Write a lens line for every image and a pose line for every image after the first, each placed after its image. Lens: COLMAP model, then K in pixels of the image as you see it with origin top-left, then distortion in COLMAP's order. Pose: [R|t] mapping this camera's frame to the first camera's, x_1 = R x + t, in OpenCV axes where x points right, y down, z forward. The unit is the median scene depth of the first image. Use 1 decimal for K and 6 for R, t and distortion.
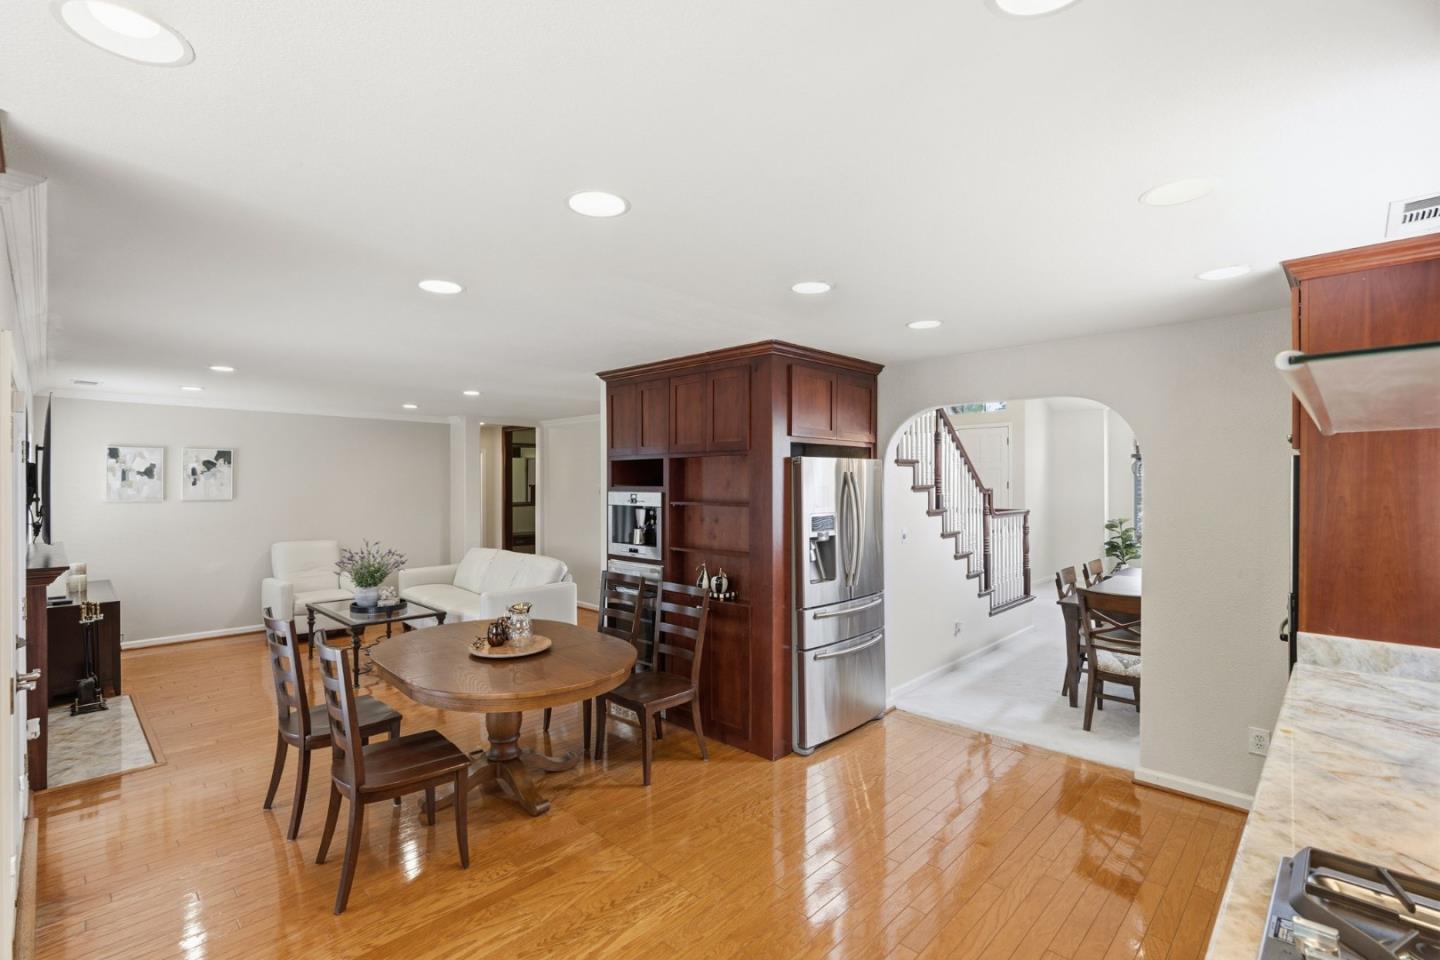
lens RADIAL K [[656.8, 0, 720.0], [0, 656.8, 480.0], [0, 0, 1]] dist [-0.001376, 0.000493]
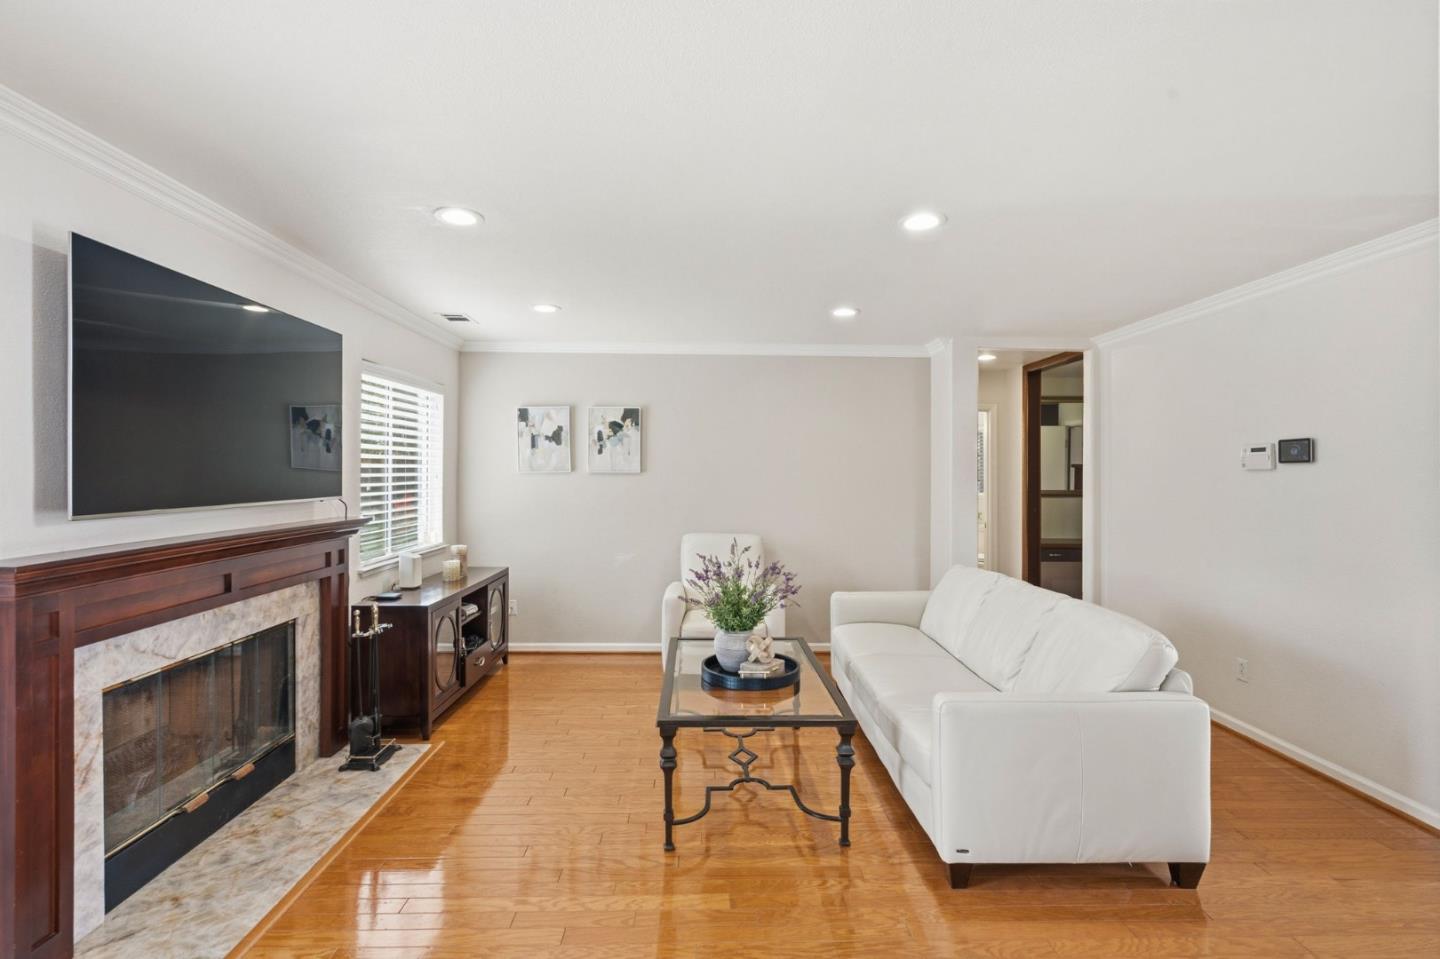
lens RADIAL K [[656.8, 0, 720.0], [0, 656.8, 479.5], [0, 0, 1]] dist [-0.001376, 0.000493]
pose [[0.712225, 0.006889, -0.701918, -0.152942], [-0.004513, 0.999976, 0.005236, 0.033644], [0.701937, -0.000561, 0.712239, 0.541519]]
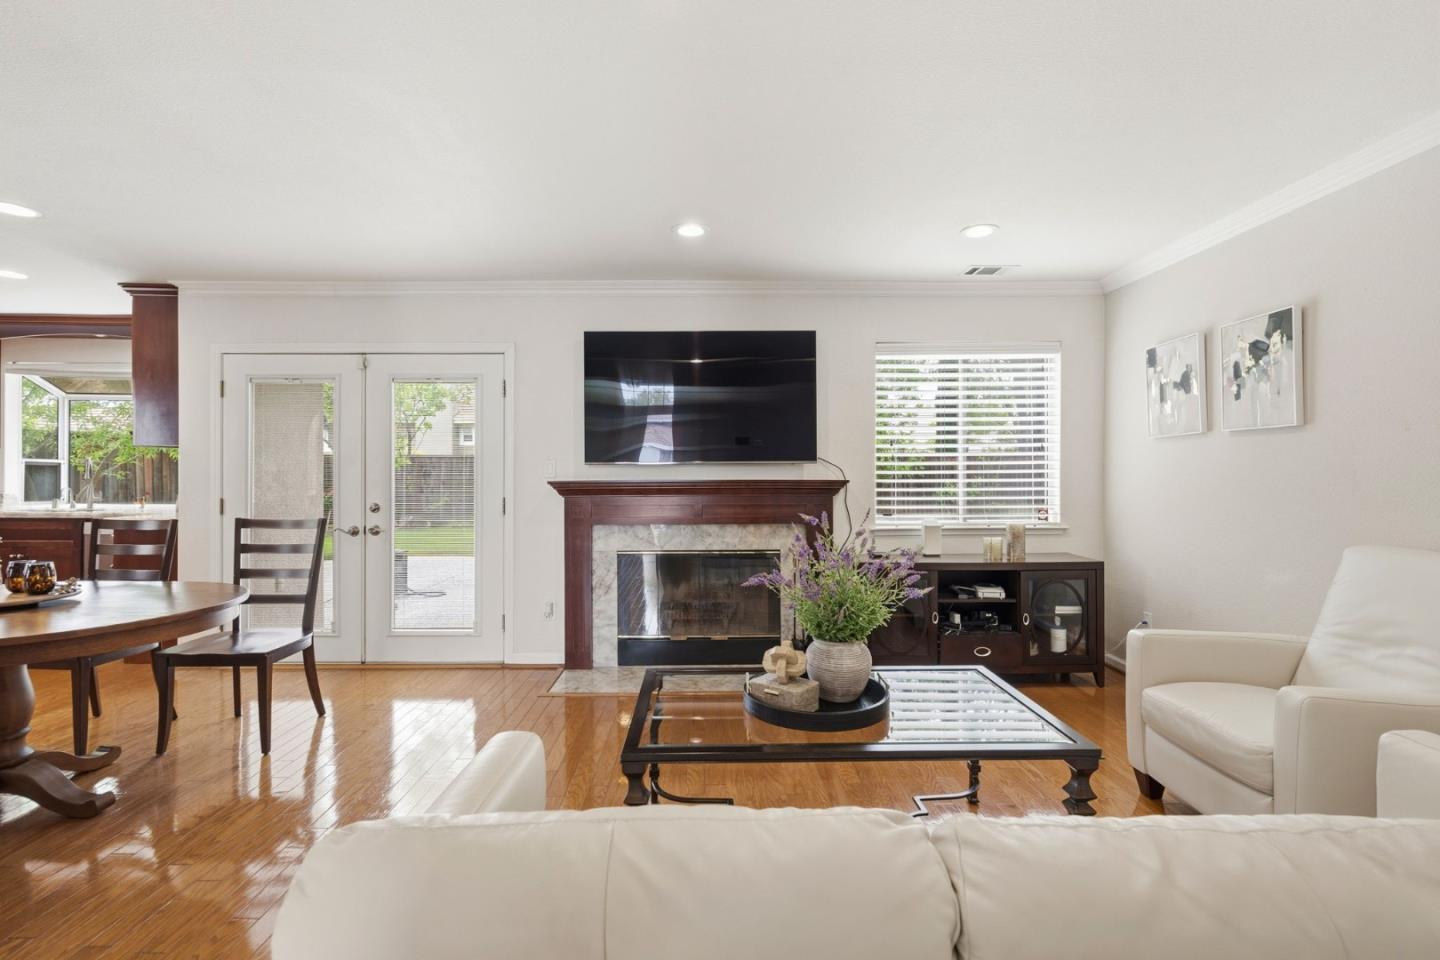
lens RADIAL K [[640.6, 0, 722.3], [0, 640.6, 471.6], [0, 0, 1]] dist [-0.003669, 0.001061]
pose [[-0.707810, 0.000649, -0.706403, -0.218379], [-0.001398, 0.999996, 0.002320, 0.058373], [0.706402, 0.002630, -0.707806, 1.055758]]
